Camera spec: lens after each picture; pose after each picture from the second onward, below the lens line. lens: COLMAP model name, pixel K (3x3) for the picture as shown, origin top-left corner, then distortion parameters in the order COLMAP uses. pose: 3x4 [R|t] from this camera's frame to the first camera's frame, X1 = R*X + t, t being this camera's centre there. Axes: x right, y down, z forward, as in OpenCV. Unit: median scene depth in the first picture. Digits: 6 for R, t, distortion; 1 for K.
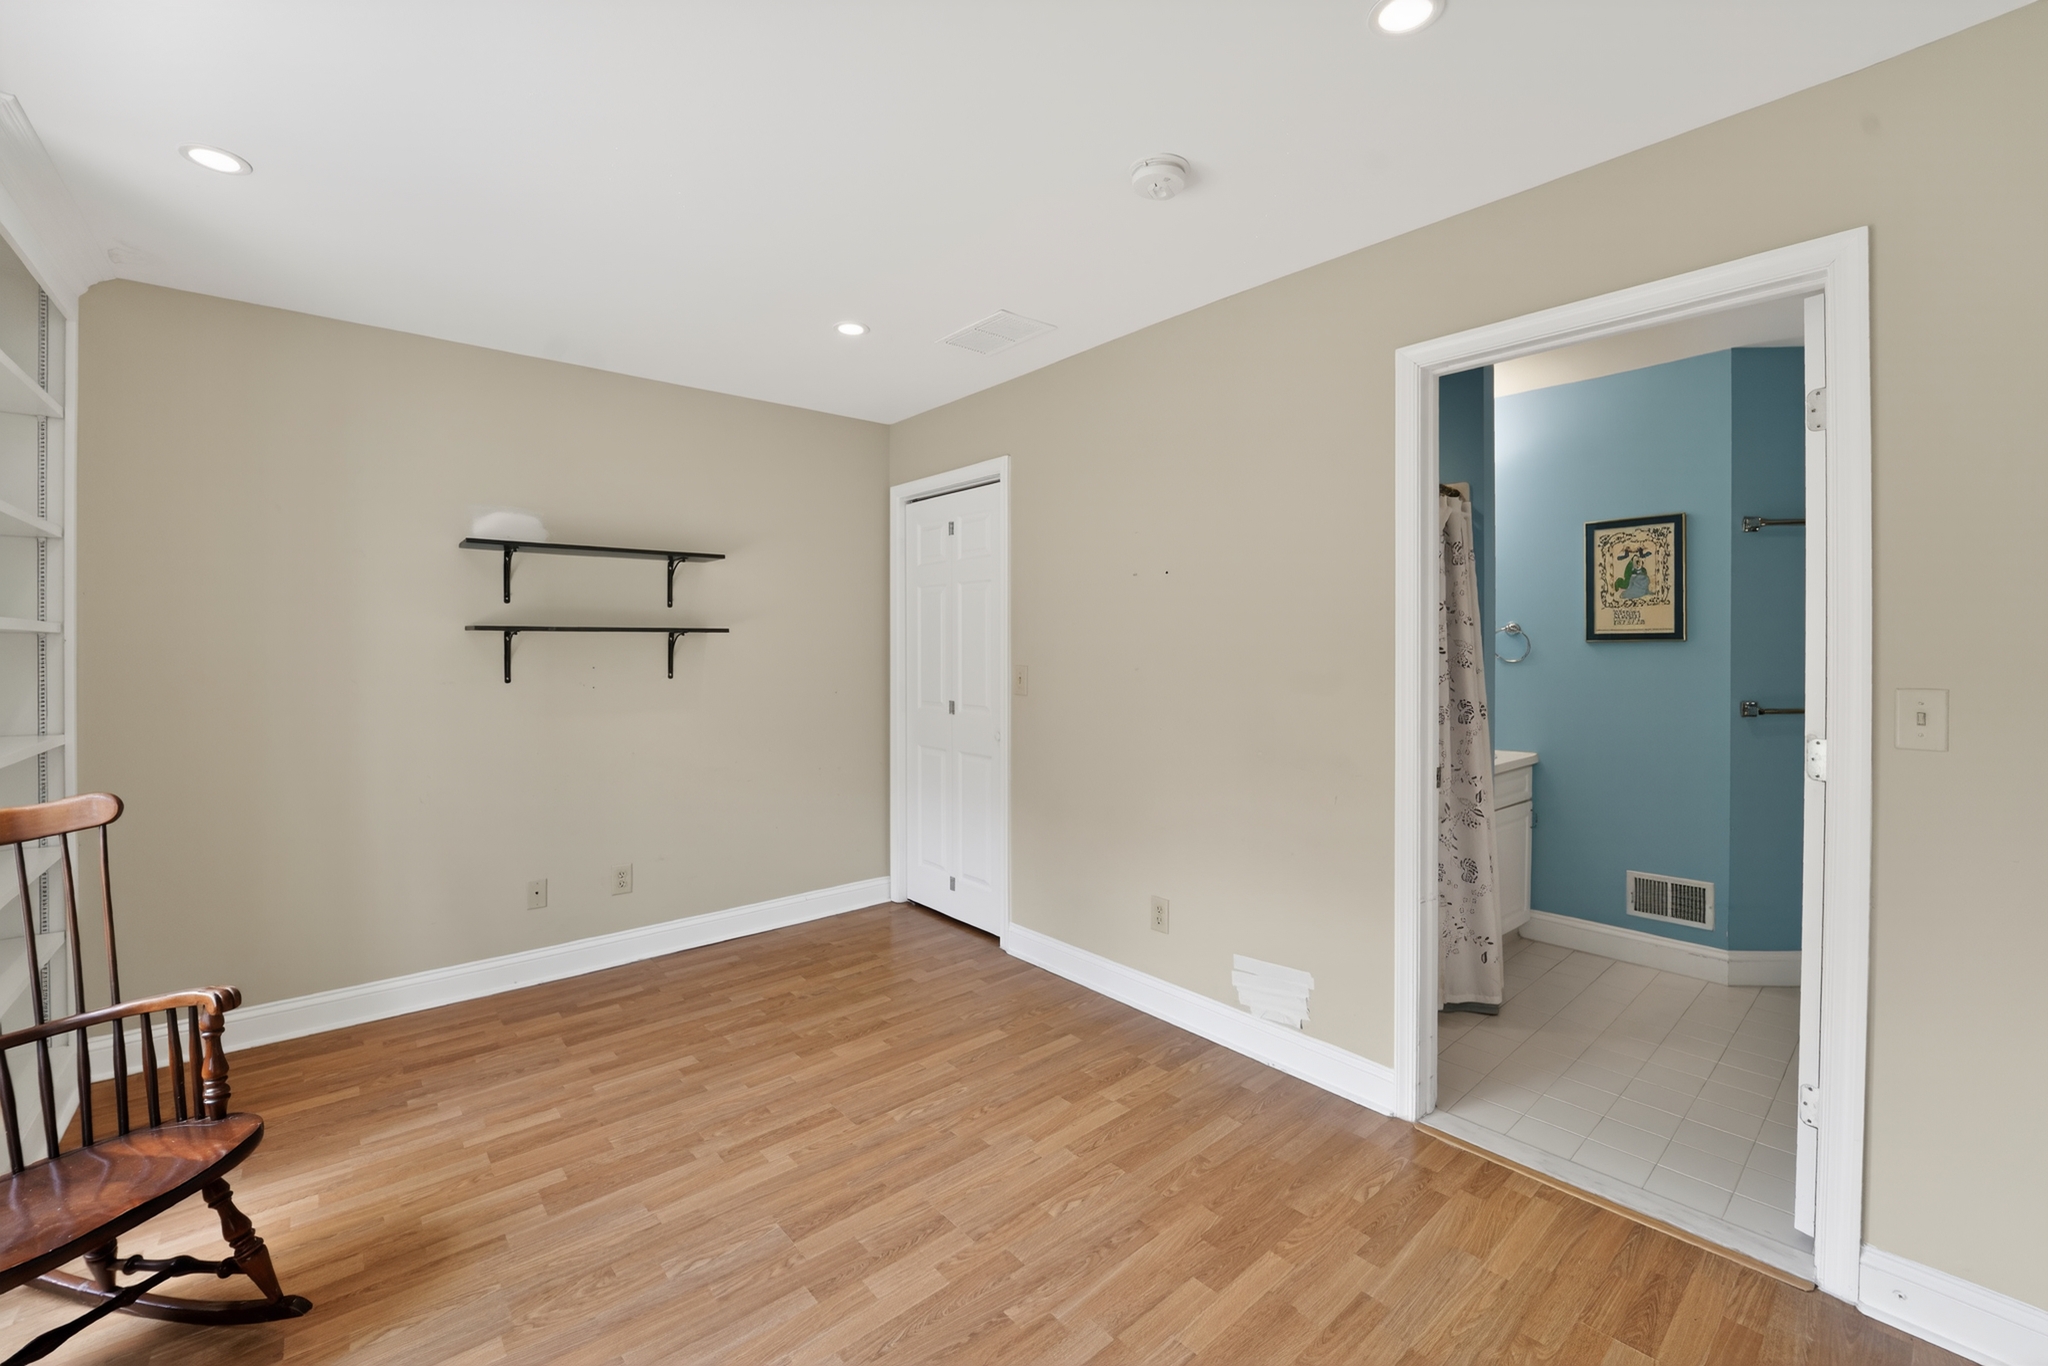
lens RADIAL K [[835.0, 0, 1042.3], [0, 835.0, 650.9], [0, 0, 1]] dist [-0.014711, -0.000537]
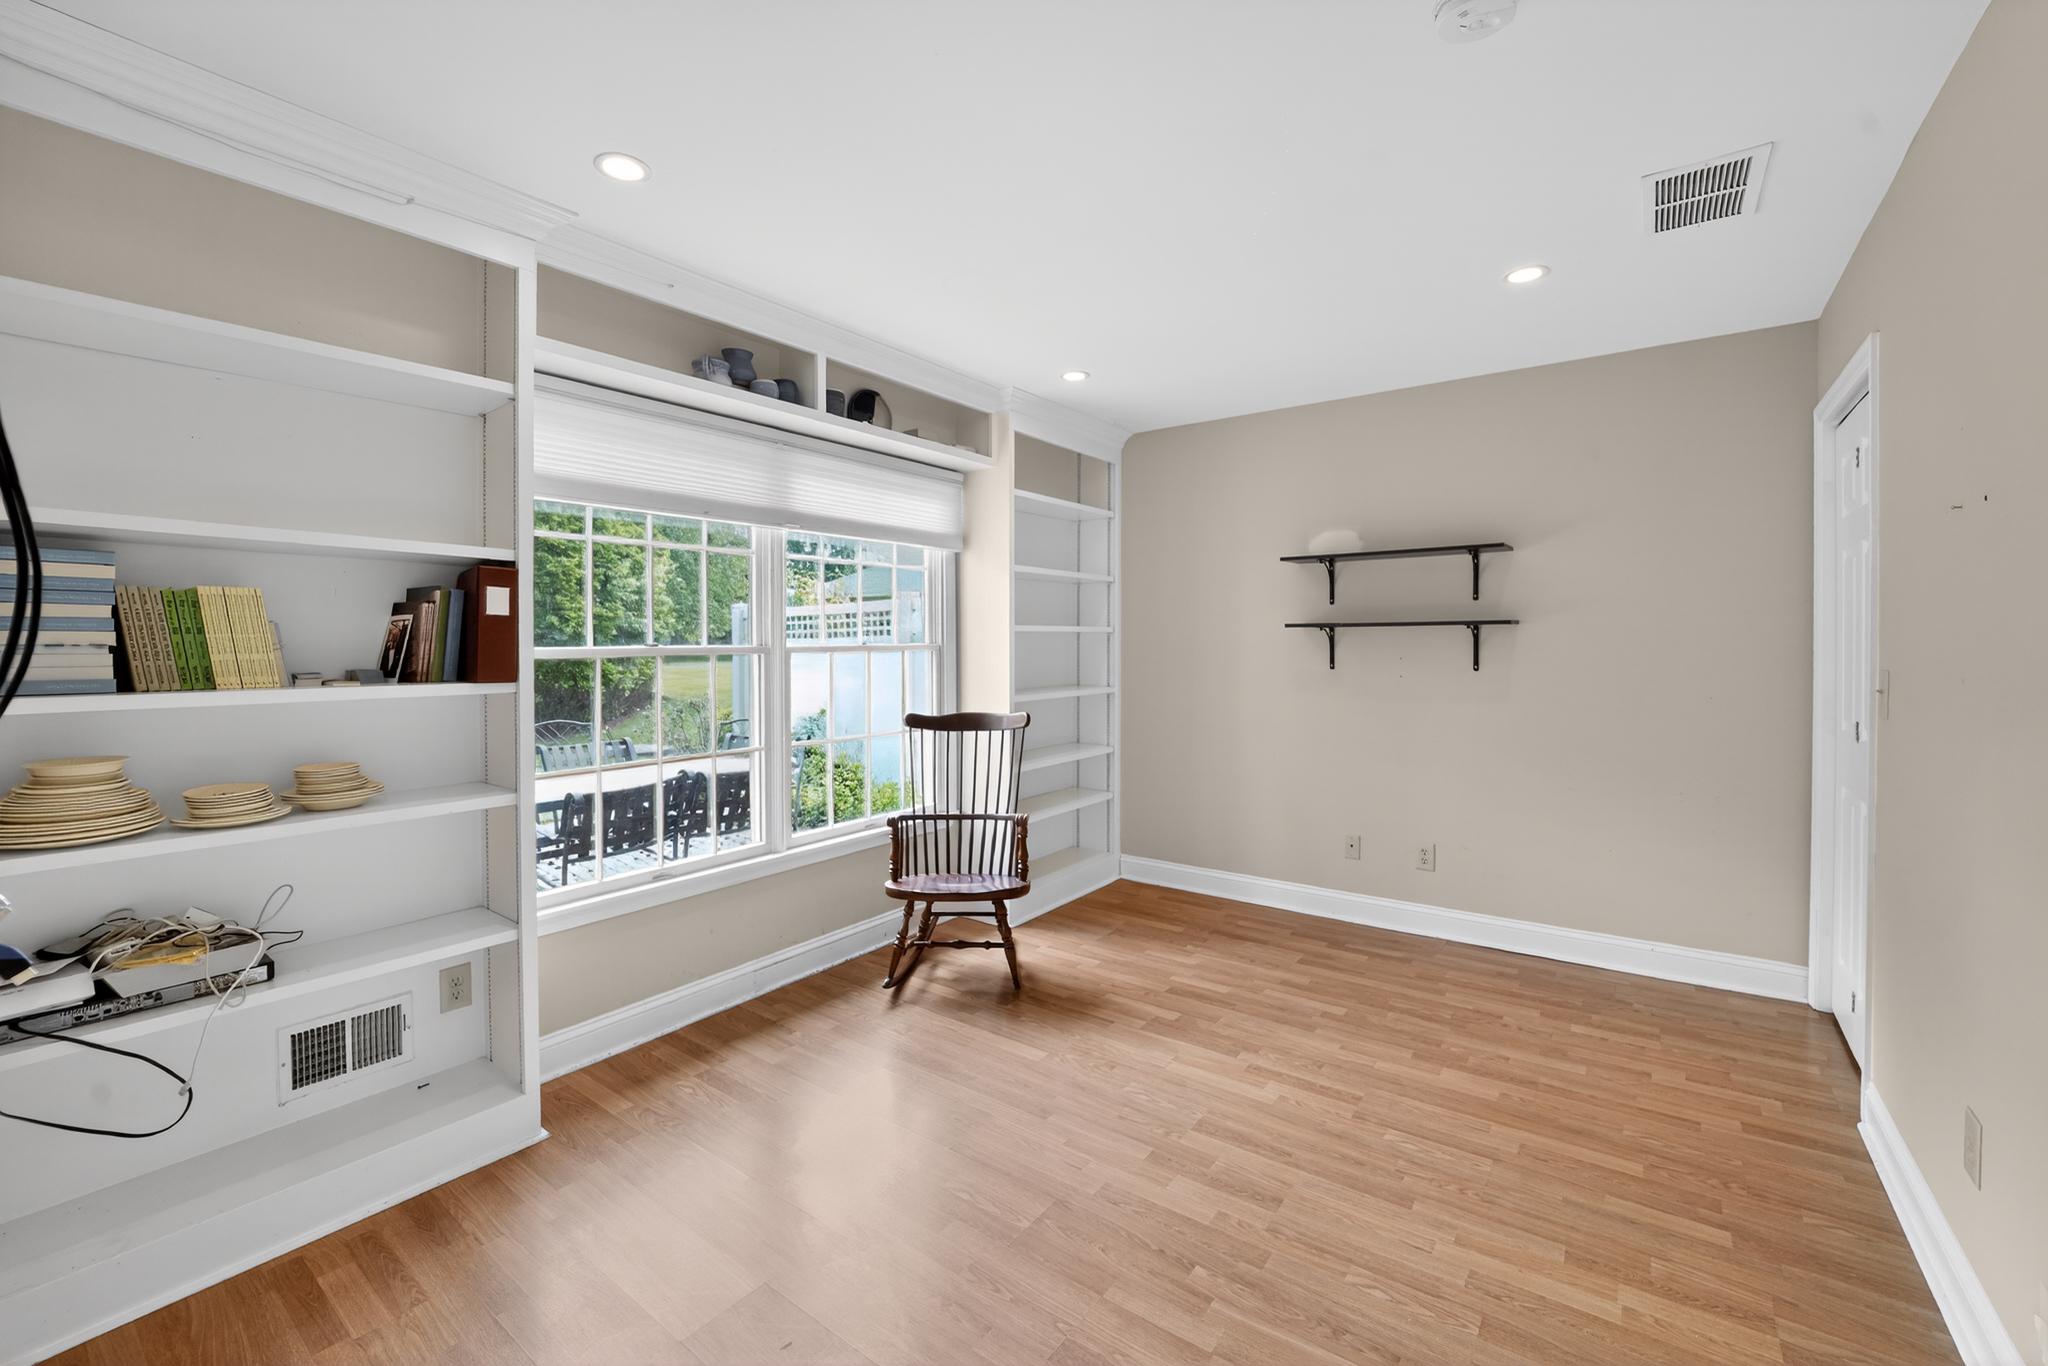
lens RADIAL K [[847.4, 0, 1012.5], [0, 847.4, 640.6], [0, 0, 1]] dist [-0.017315, -0.000207]
pose [[0.204741, -0.000829, -0.978816, 0.605458], [-0.002101, 0.999997, -0.001286, -0.001783], [0.978814, 0.002320, 0.204738, 0.343317]]
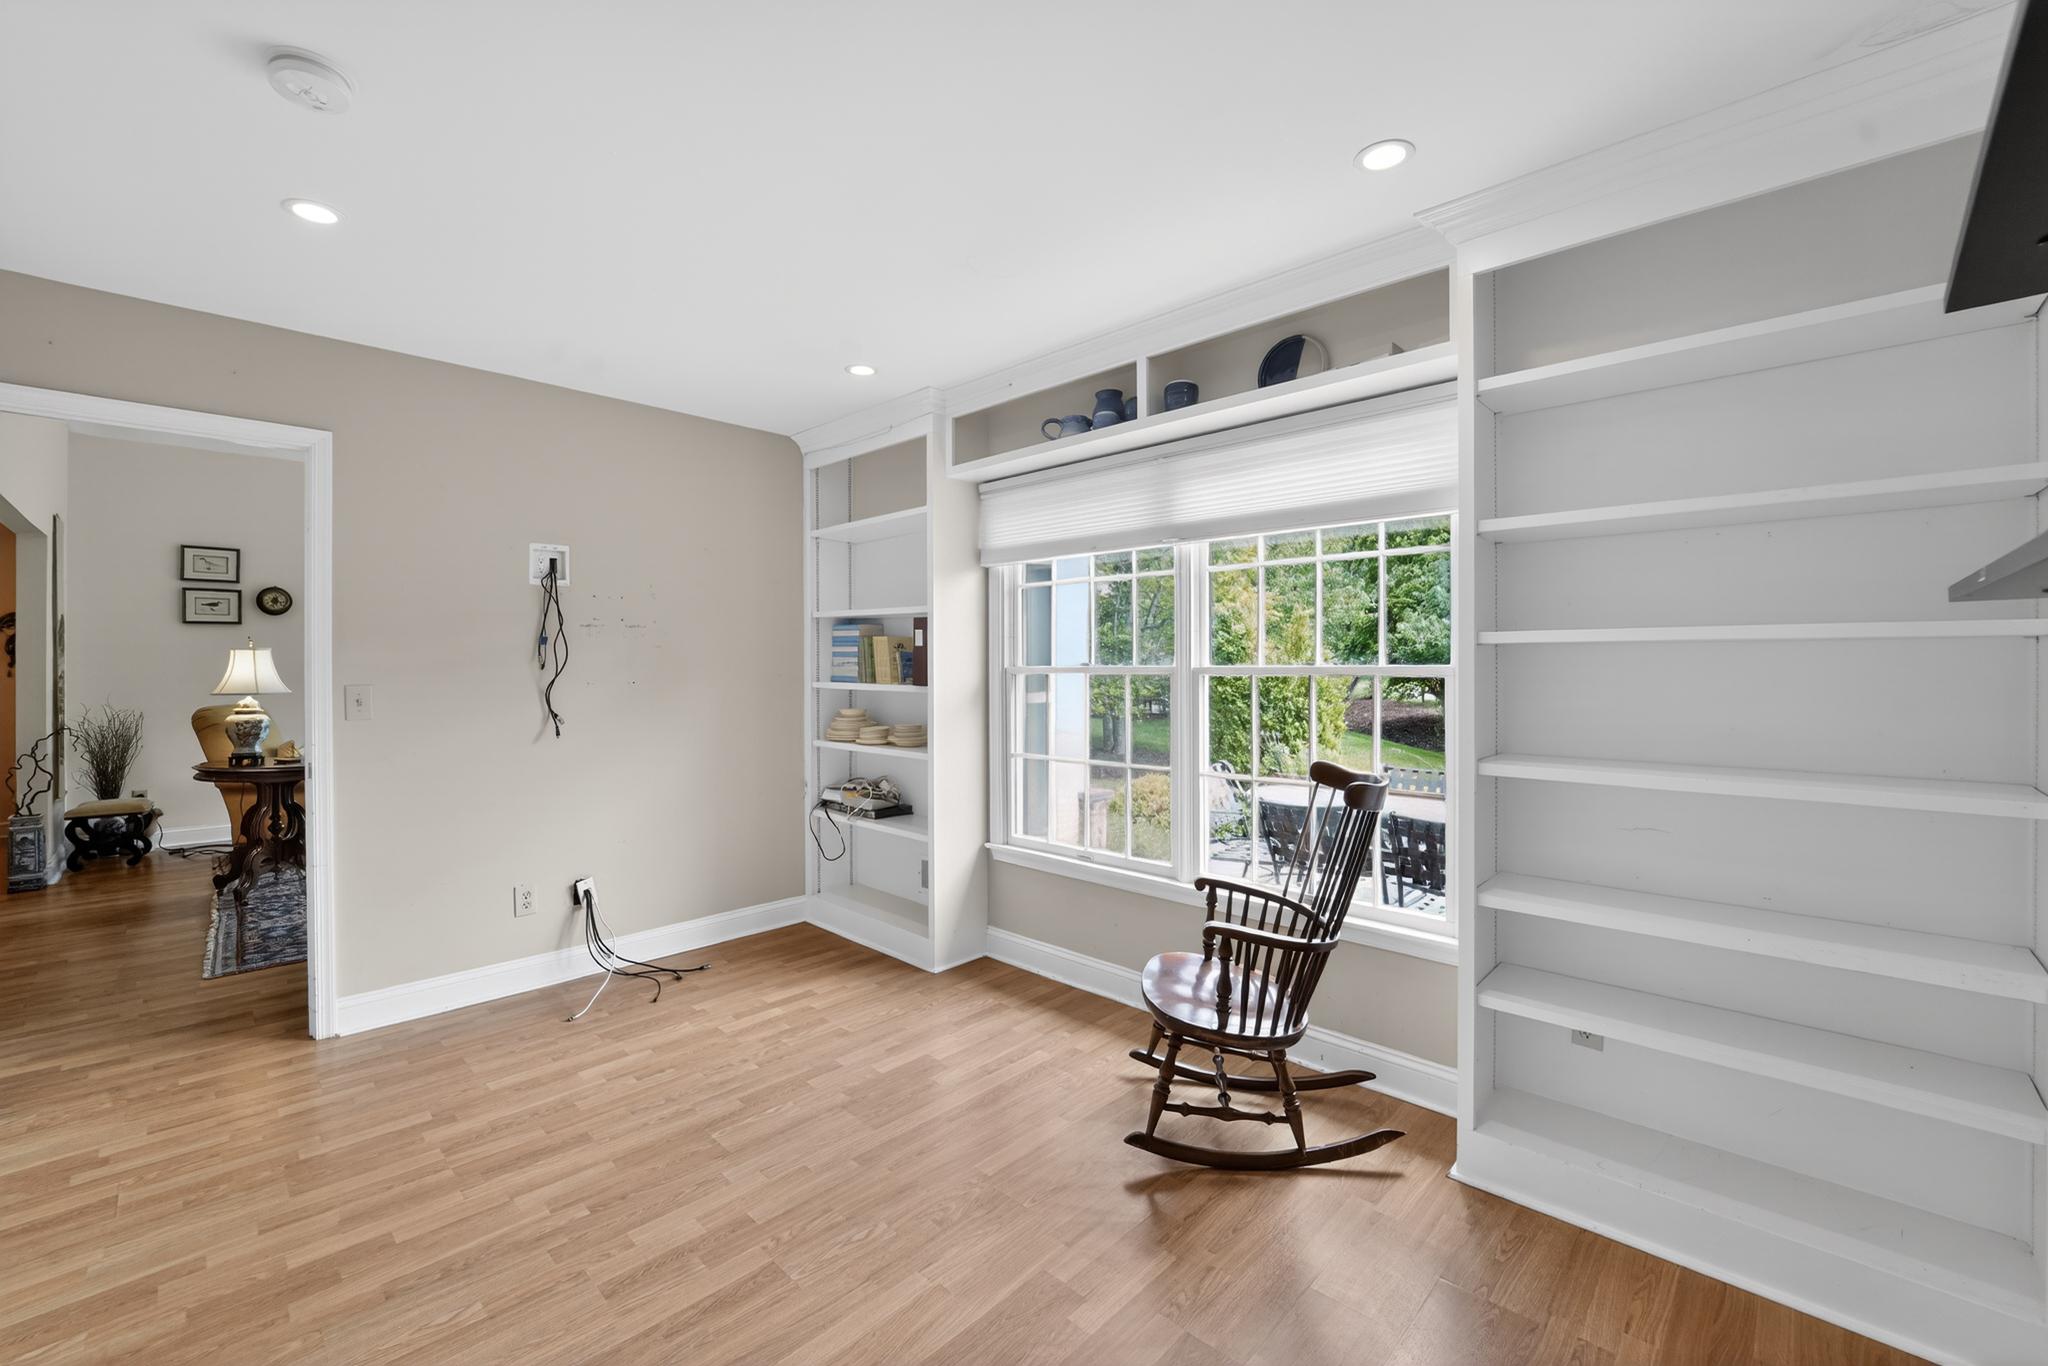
lens RADIAL K [[836.7, 0, 1018.5], [0, 836.7, 648.7], [0, 0, 1]] dist [-0.022326, -0.000257]
pose [[-0.997643, 0.002820, -0.068562, -0.371597], [0.003782, 0.999896, -0.013910, -0.001764], [0.068516, -0.014136, -0.997550, 1.417838]]
